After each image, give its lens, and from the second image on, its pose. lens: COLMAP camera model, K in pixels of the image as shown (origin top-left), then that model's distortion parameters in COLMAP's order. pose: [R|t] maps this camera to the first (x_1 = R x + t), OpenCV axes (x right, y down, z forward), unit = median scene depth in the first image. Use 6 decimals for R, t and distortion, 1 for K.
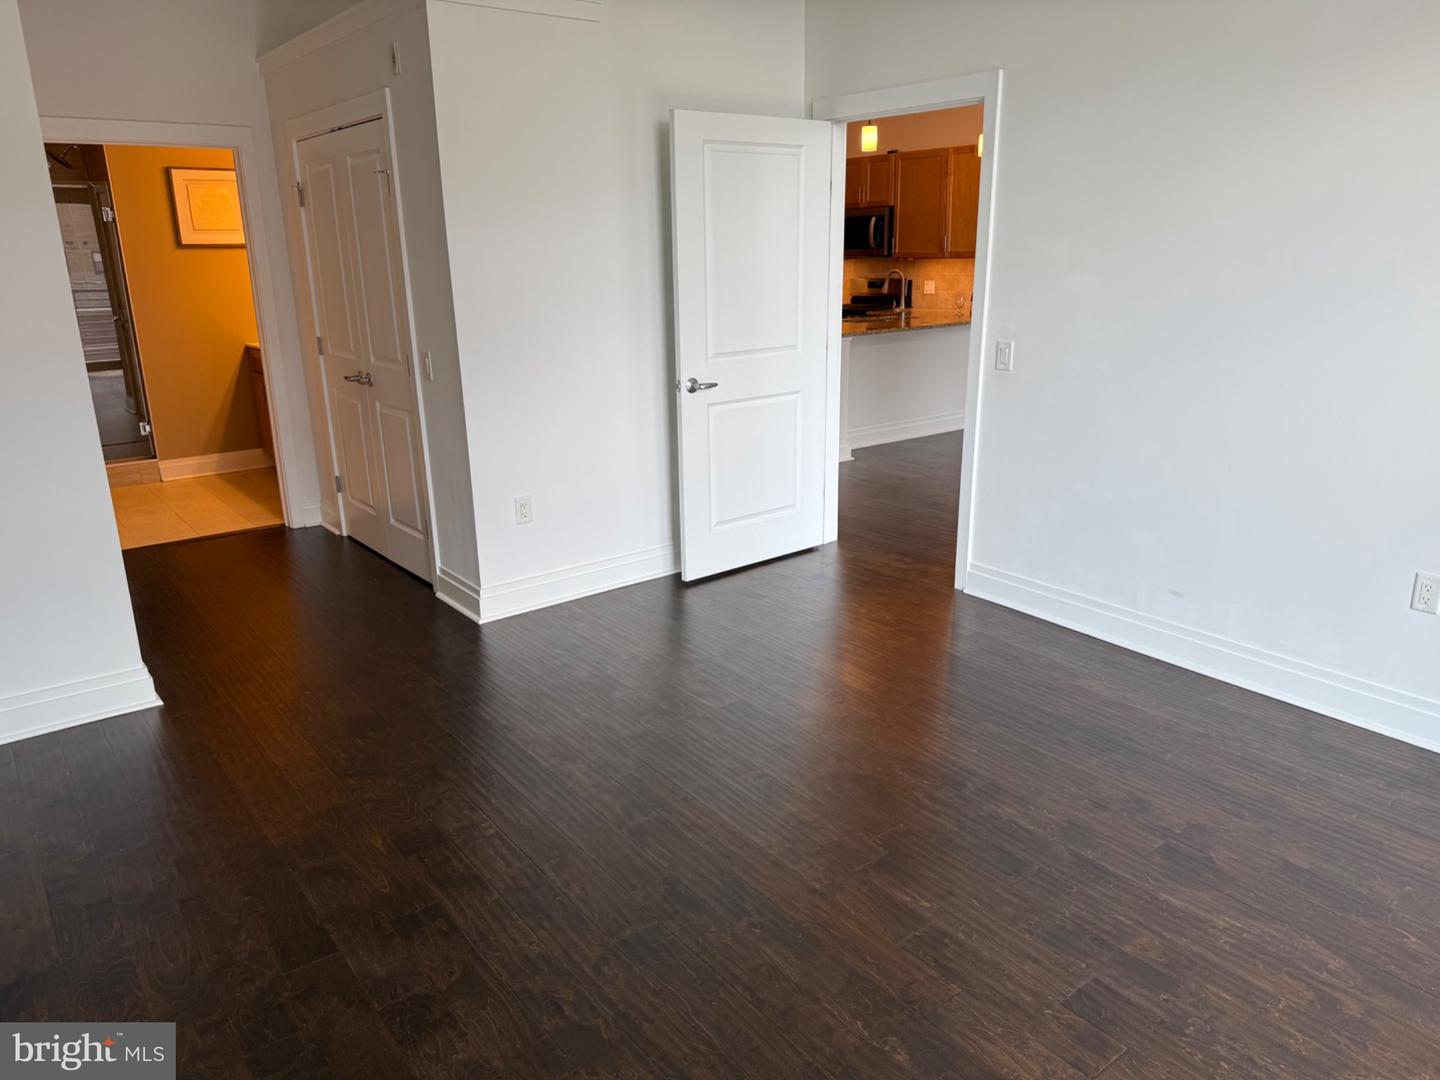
lens RADIAL K [[1015.9, 0, 749.6], [0, 1015.9, 540.3], [0, 0, 1]] dist [0.052389, -0.049728]
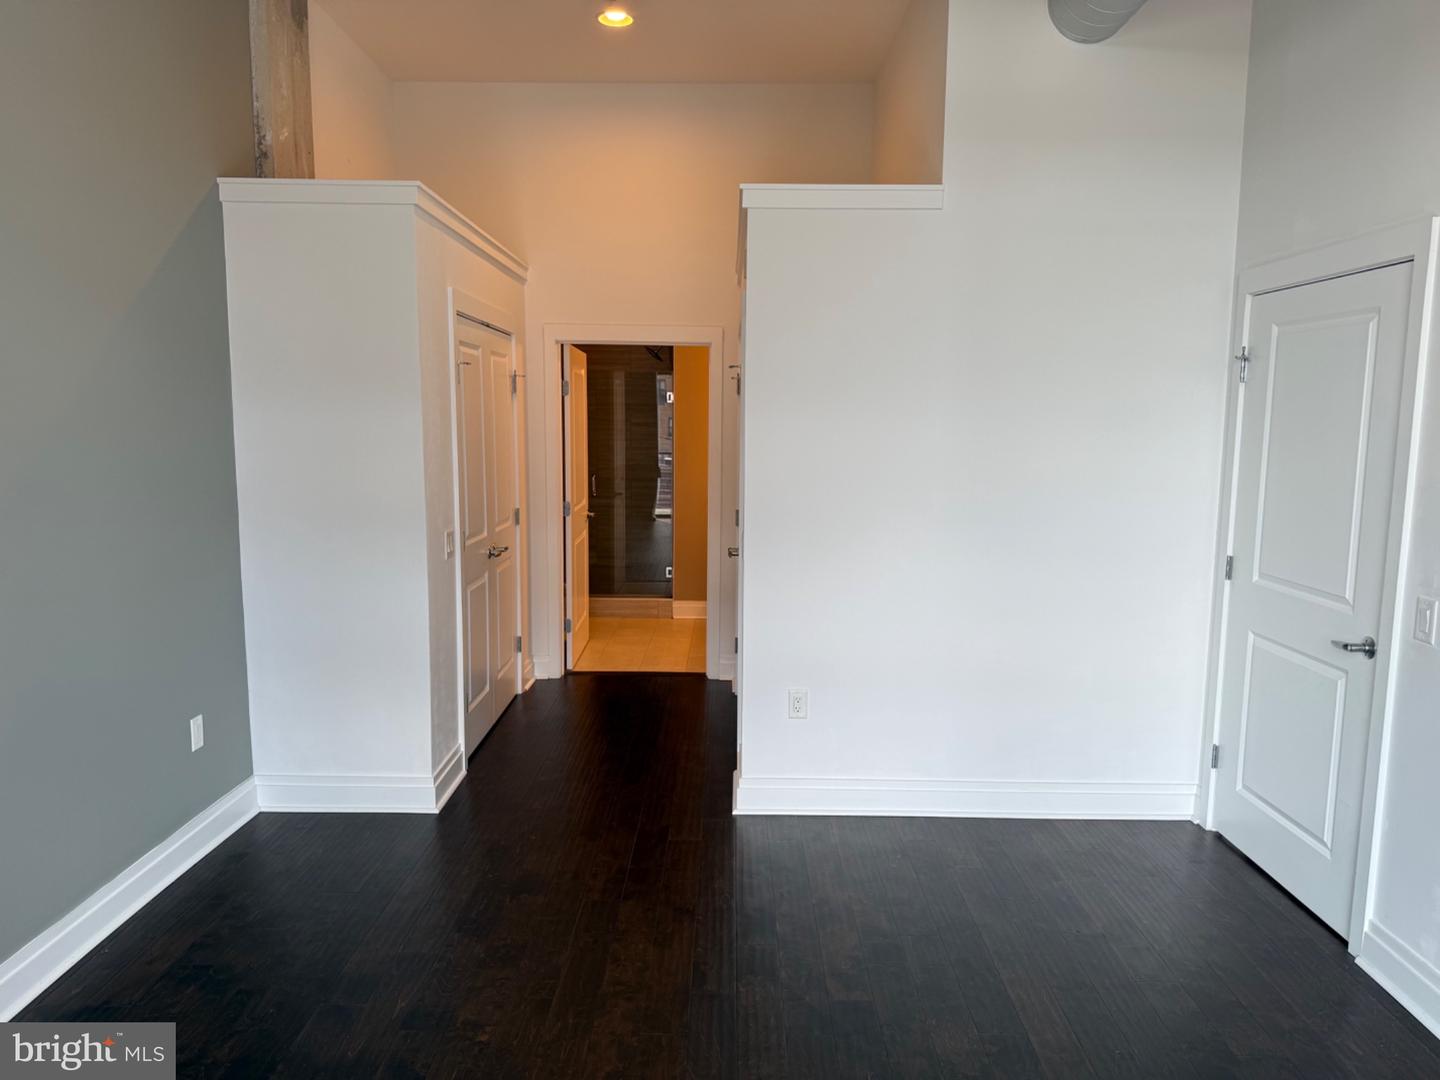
lens RADIAL K [[1015.9, 0, 719.3], [0, 1015.9, 538.7], [0, 0, 1]] dist [0.052389, -0.049728]
pose [[0.767899, 0.095407, -0.633426, 0.303241], [-0.196336, 0.976308, -0.090966, -0.078964], [0.609740, 0.194217, 0.768438, 0.193234]]
